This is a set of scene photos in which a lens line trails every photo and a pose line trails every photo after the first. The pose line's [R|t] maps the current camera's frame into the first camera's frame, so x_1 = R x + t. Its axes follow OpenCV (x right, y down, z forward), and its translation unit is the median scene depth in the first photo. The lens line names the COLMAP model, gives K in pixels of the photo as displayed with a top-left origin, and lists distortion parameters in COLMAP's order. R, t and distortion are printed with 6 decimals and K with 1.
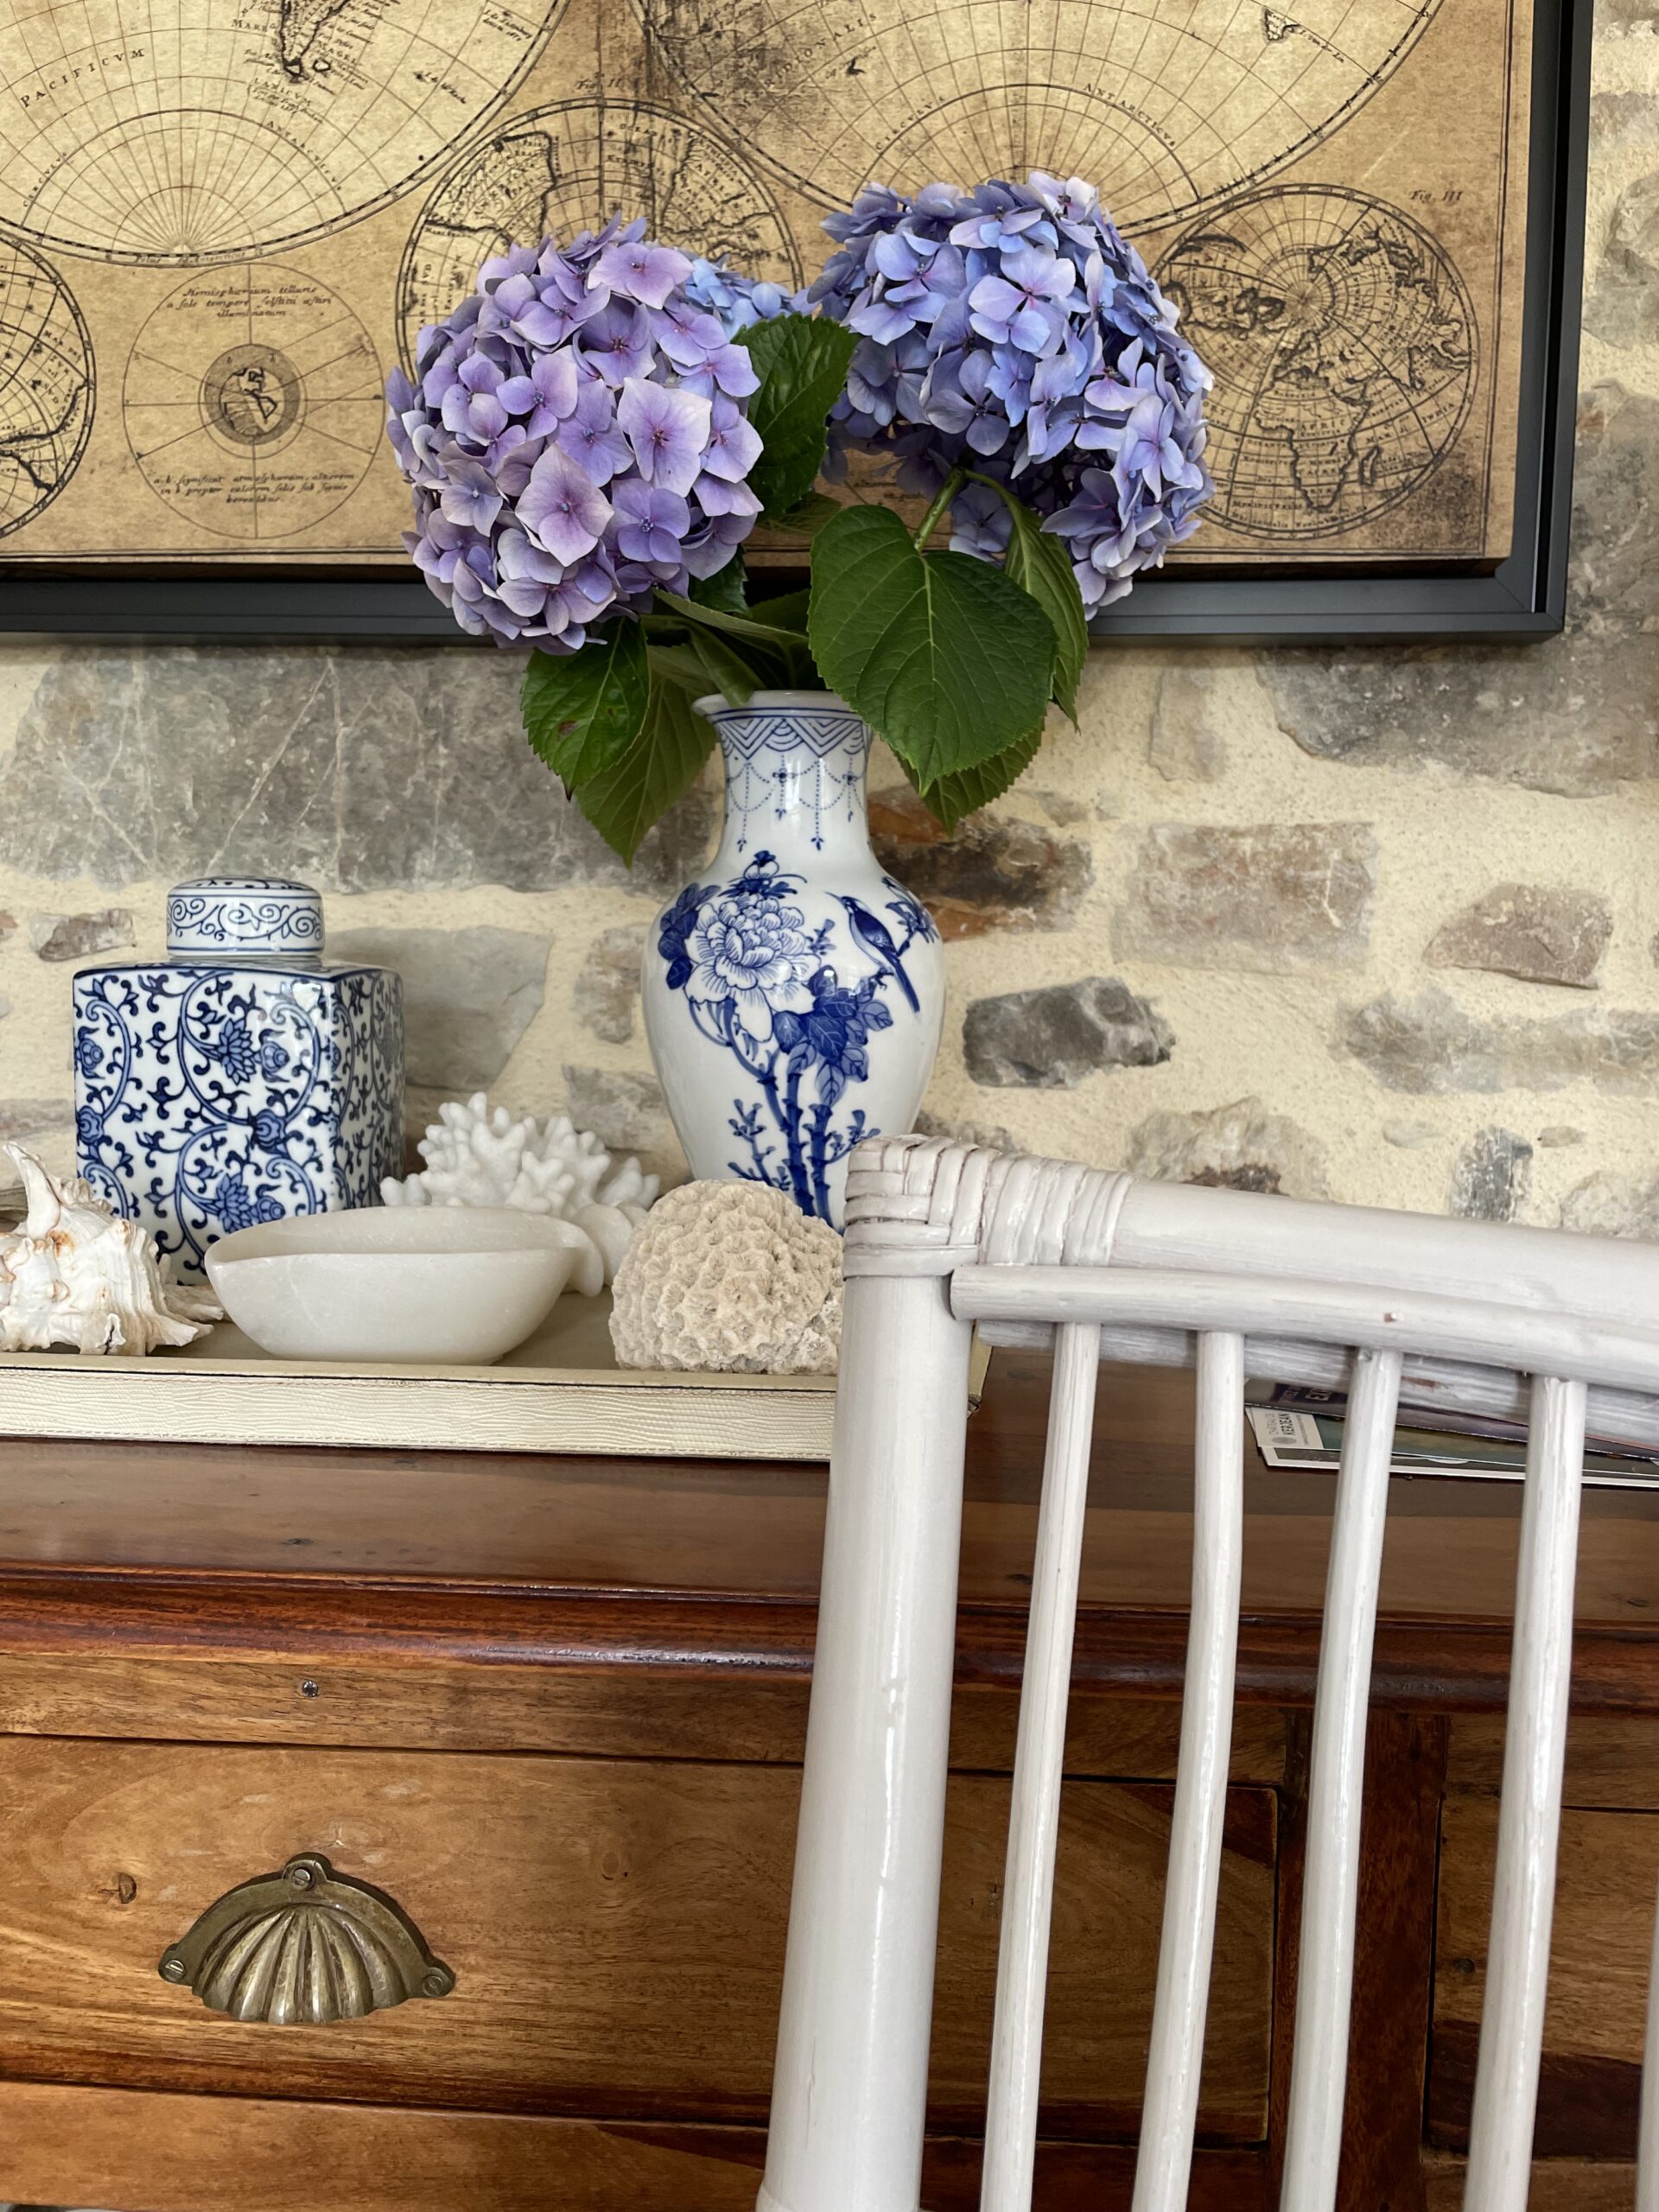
lens RADIAL K [[1672.3, 0, 828.4], [0, 1672.3, 1058.7], [0, 0, 1]] dist [0.068879, -0.078315]
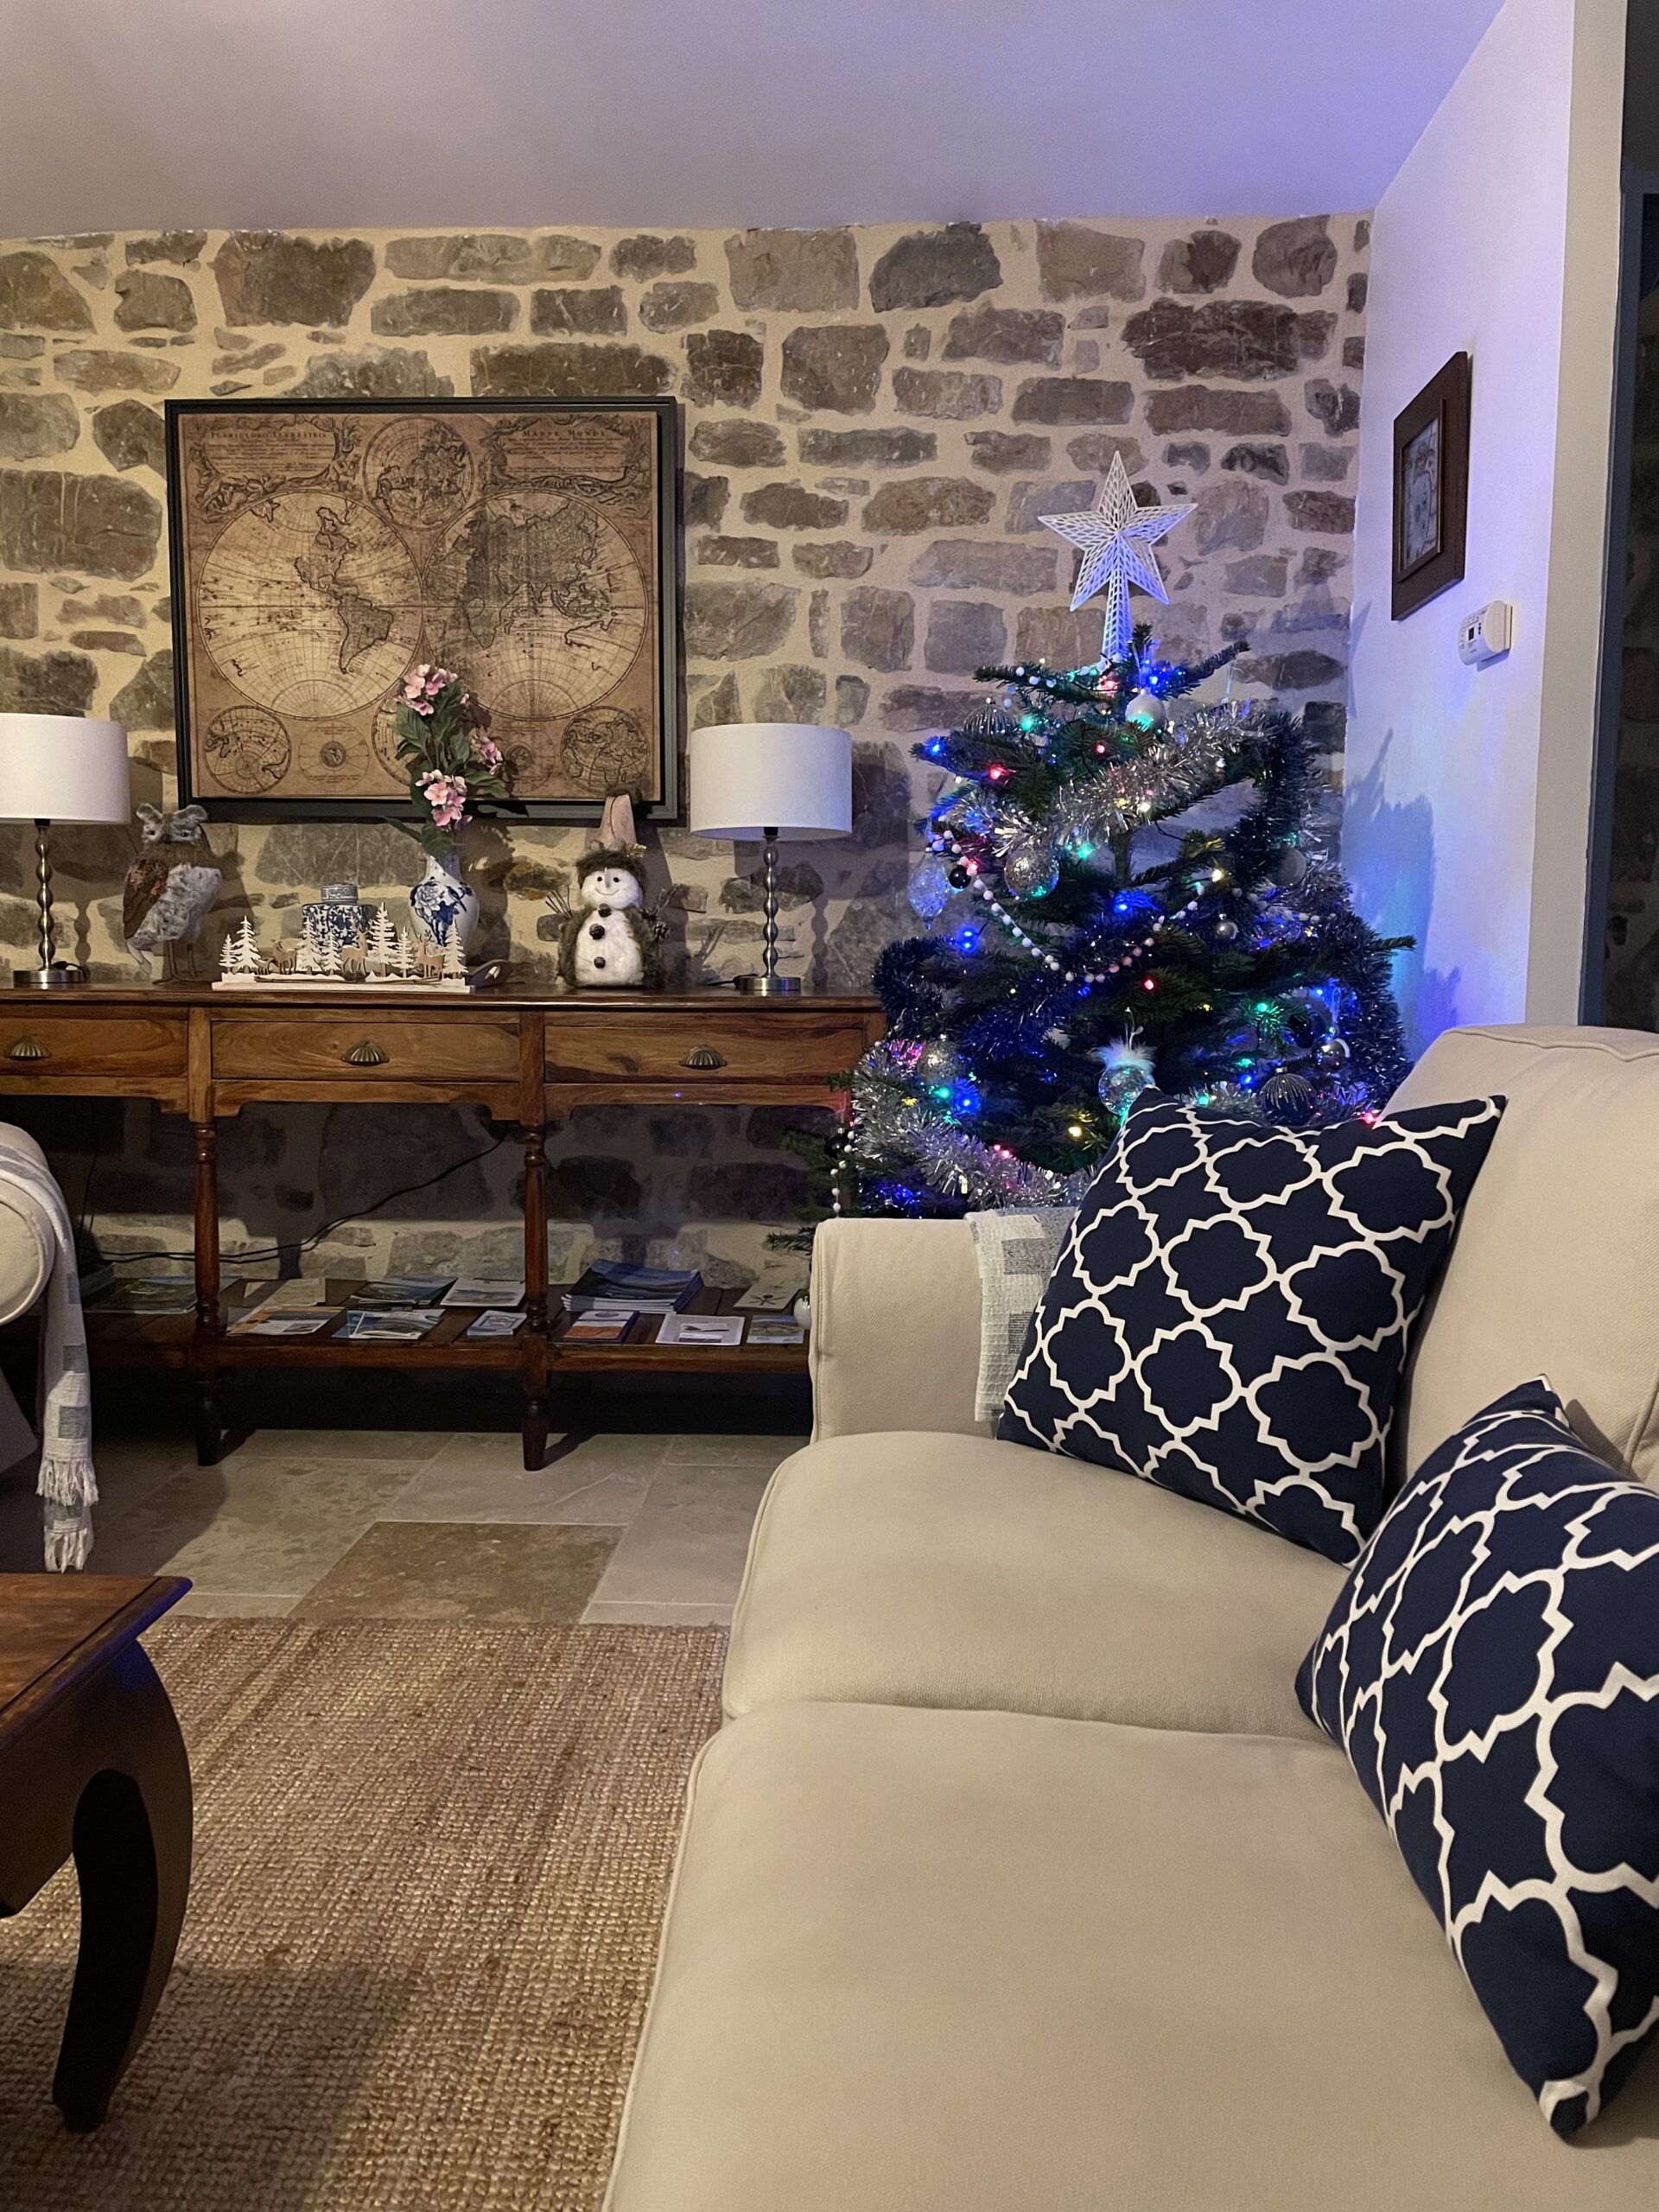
lens RADIAL K [[1672.3, 0, 830.4], [0, 1672.3, 1099.1], [0, 0, 1]] dist [0.068879, -0.078315]
pose [[0.999833, -0.009662, 0.015524, 0.697129], [0.009221, 0.999559, 0.028211, 0.276575], [-0.015790, -0.028064, 0.999481, -2.778969]]
